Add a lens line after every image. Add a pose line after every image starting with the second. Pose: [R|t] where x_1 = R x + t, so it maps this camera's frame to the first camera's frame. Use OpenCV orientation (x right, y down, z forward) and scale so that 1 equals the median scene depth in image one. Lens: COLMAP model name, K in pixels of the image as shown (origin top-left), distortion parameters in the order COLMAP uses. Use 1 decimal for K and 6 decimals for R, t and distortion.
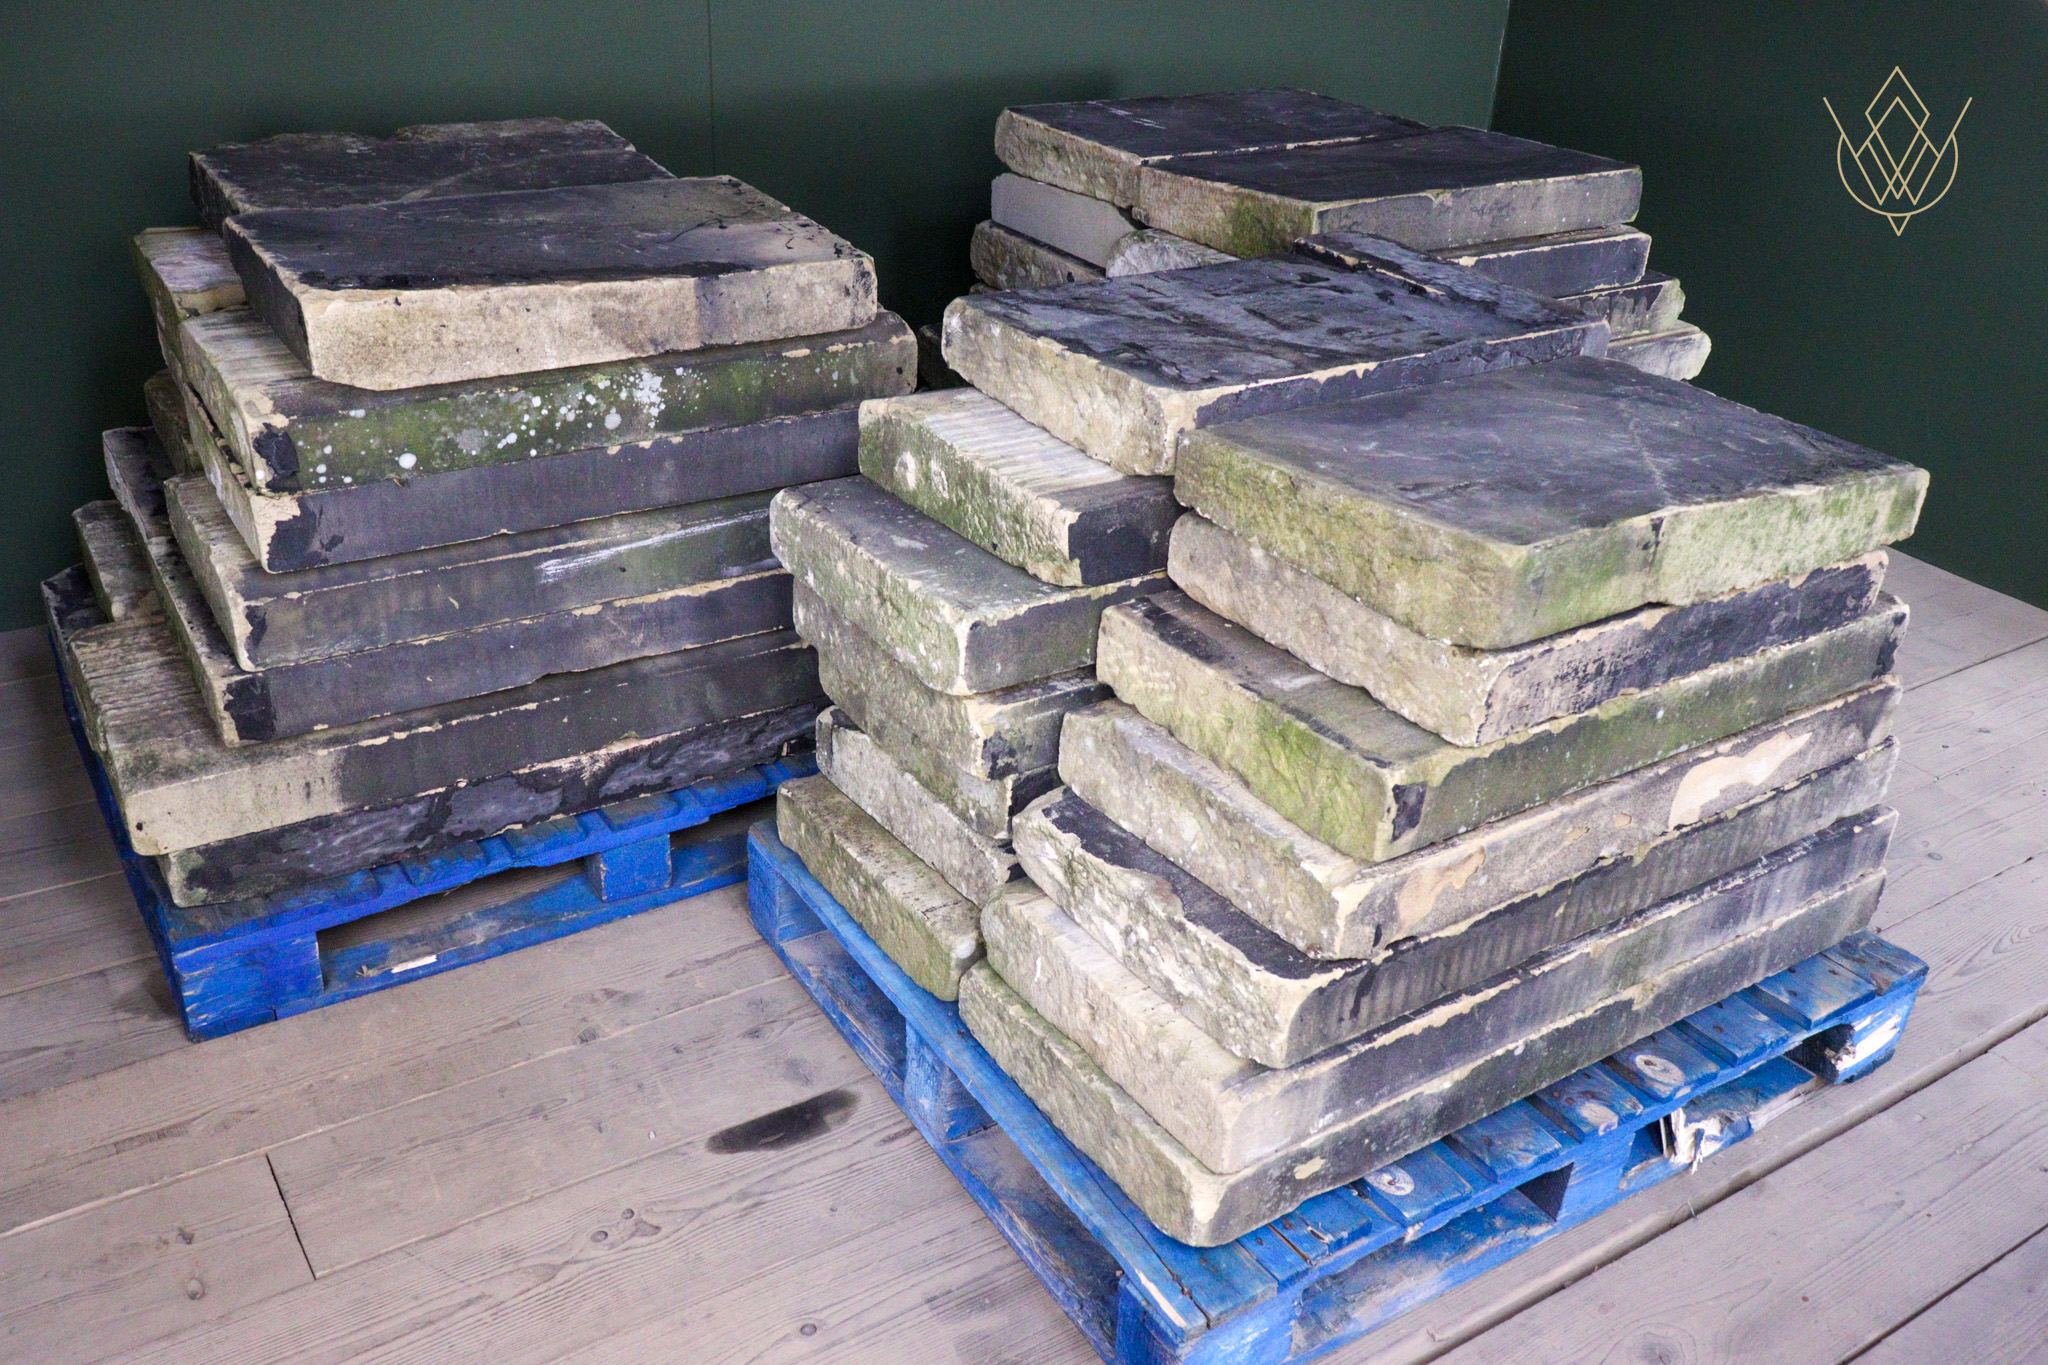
lens RADIAL K [[1763.7, 0, 1026.7], [0, 1763.7, 688.4], [0, 0, 1]] dist [-0.007509, 0.002646]
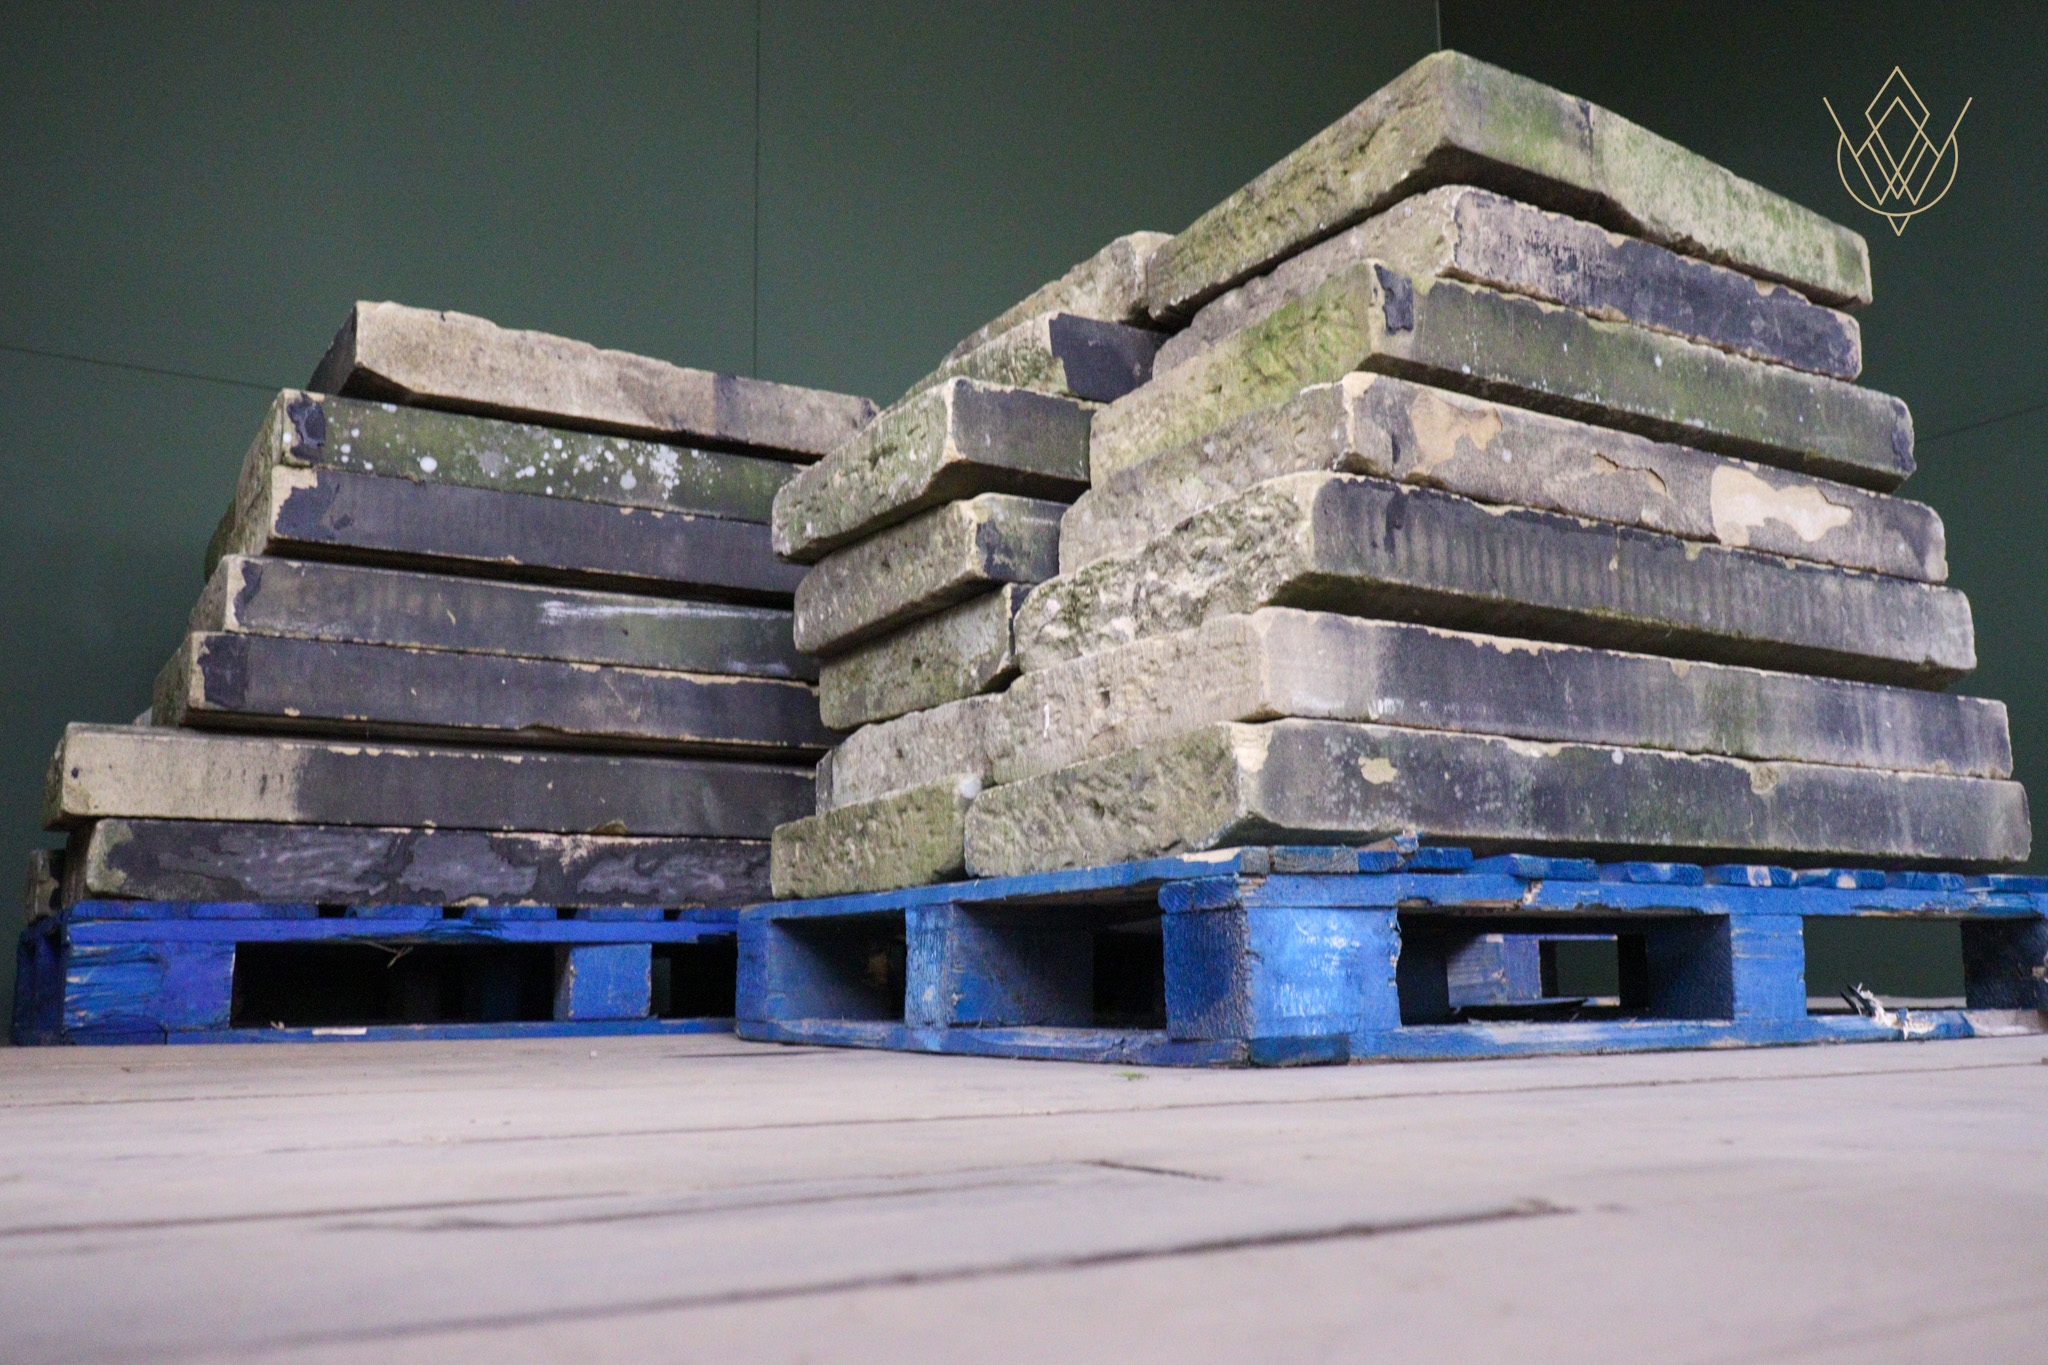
lens RADIAL K [[1763.7, 0, 1028.7], [0, 1763.7, 679.2], [0, 0, 1]] dist [-0.007509, 0.002646]
pose [[0.997511, -0.069128, -0.013918, 0.010210], [0.046219, 0.790015, -0.611343, 0.629233], [0.053256, 0.609178, 0.791243, 0.268651]]
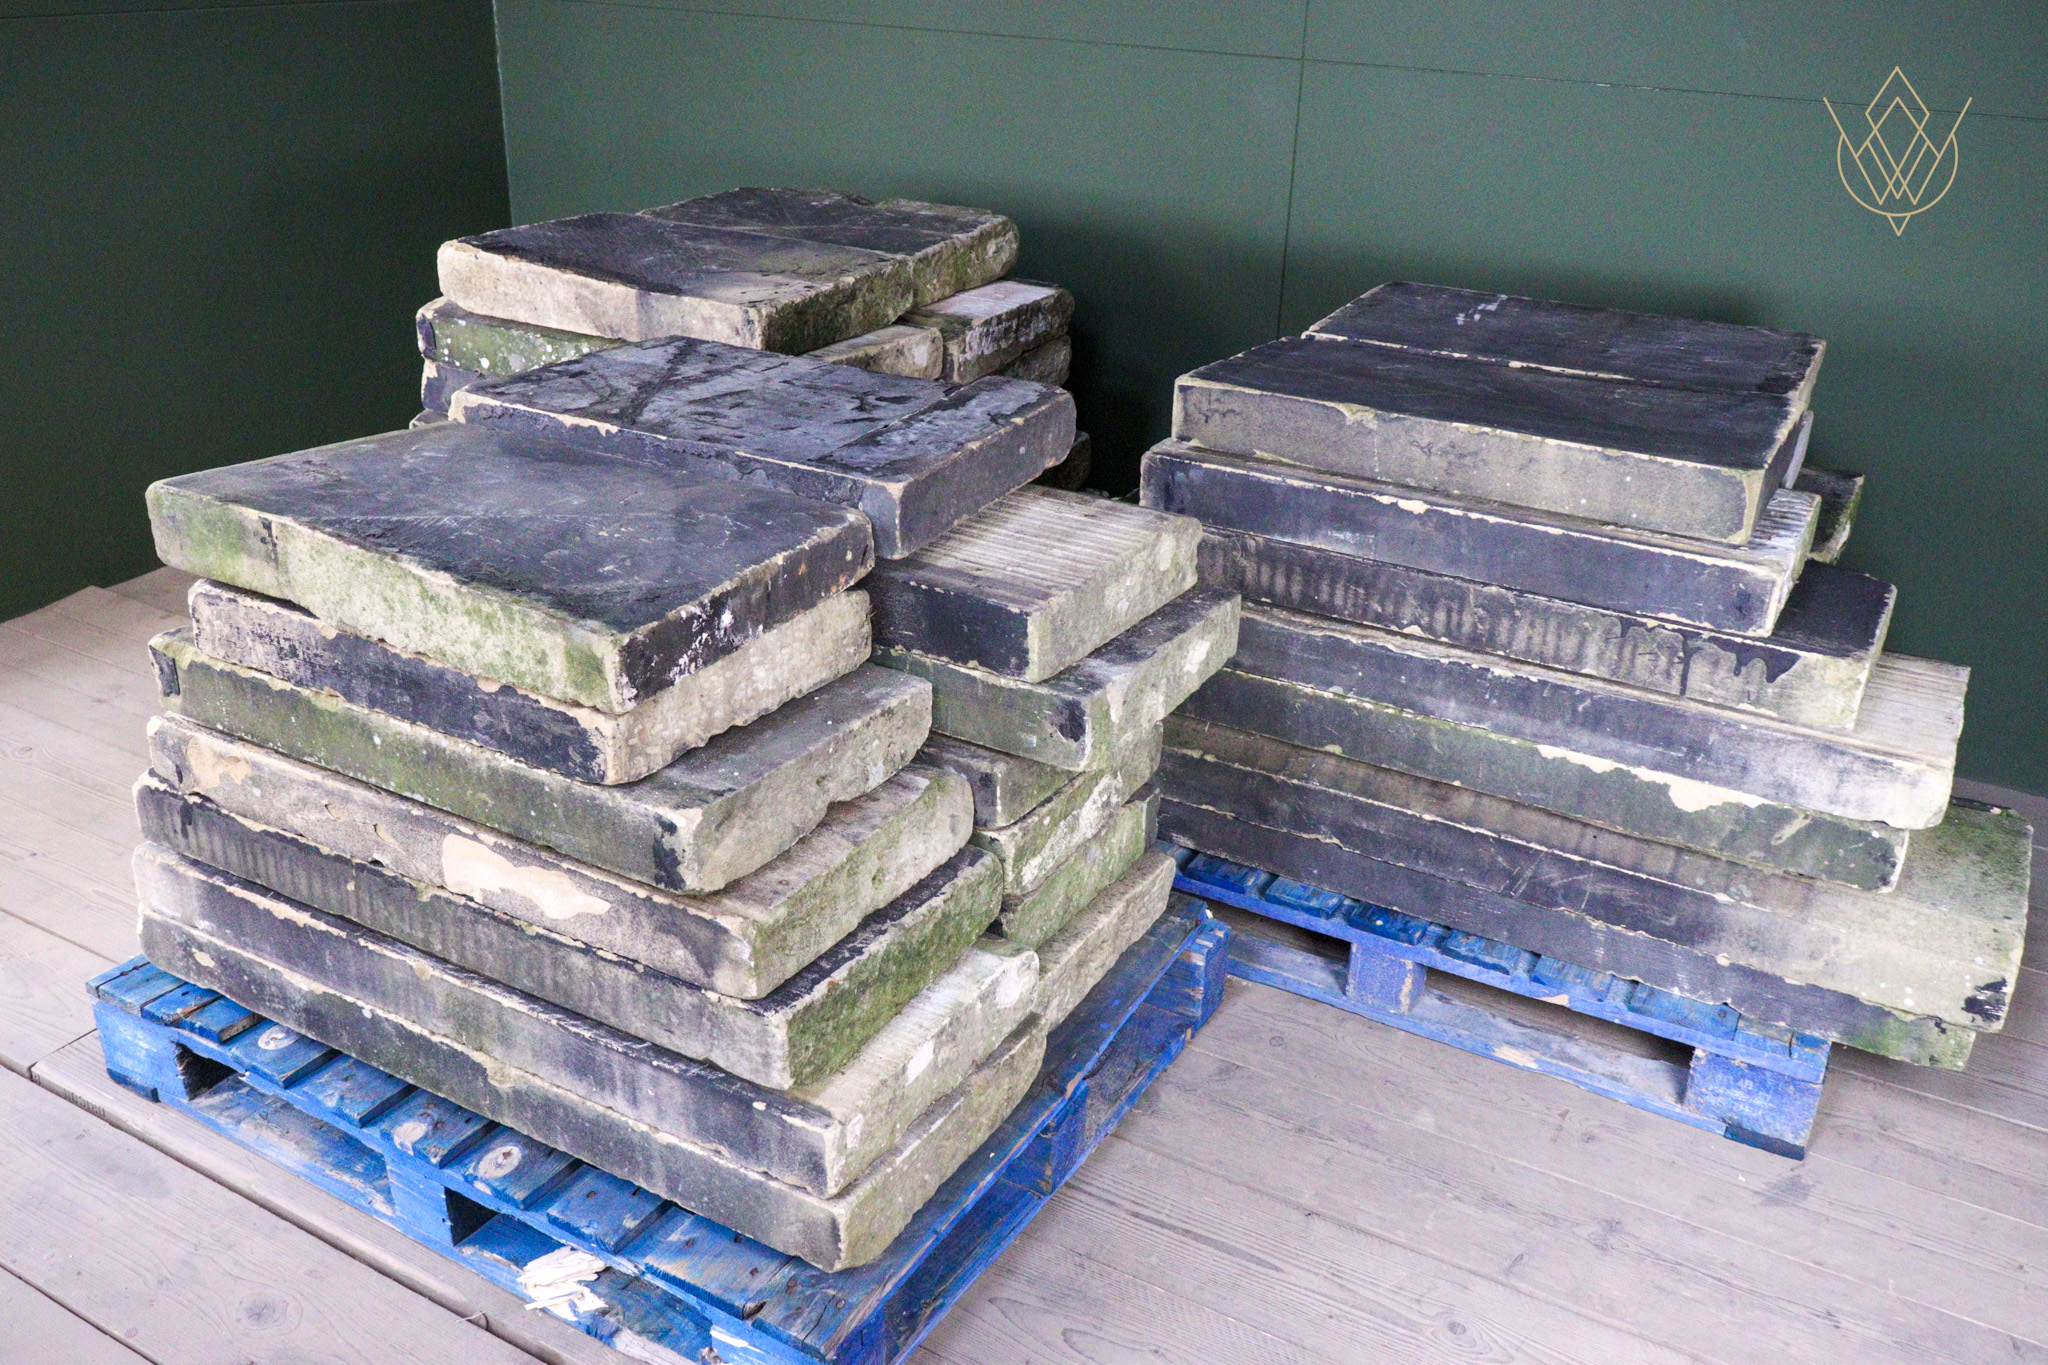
lens RADIAL K [[1763.7, 0, 1022.6], [0, 1763.7, 686.7], [0, 0, 1]] dist [-0.007509, 0.002646]
pose [[0.458932, 0.339365, -0.821105, 1.209486], [-0.424007, 0.895802, 0.133252, -0.278613], [0.780769, 0.287000, 0.555005, 0.598604]]
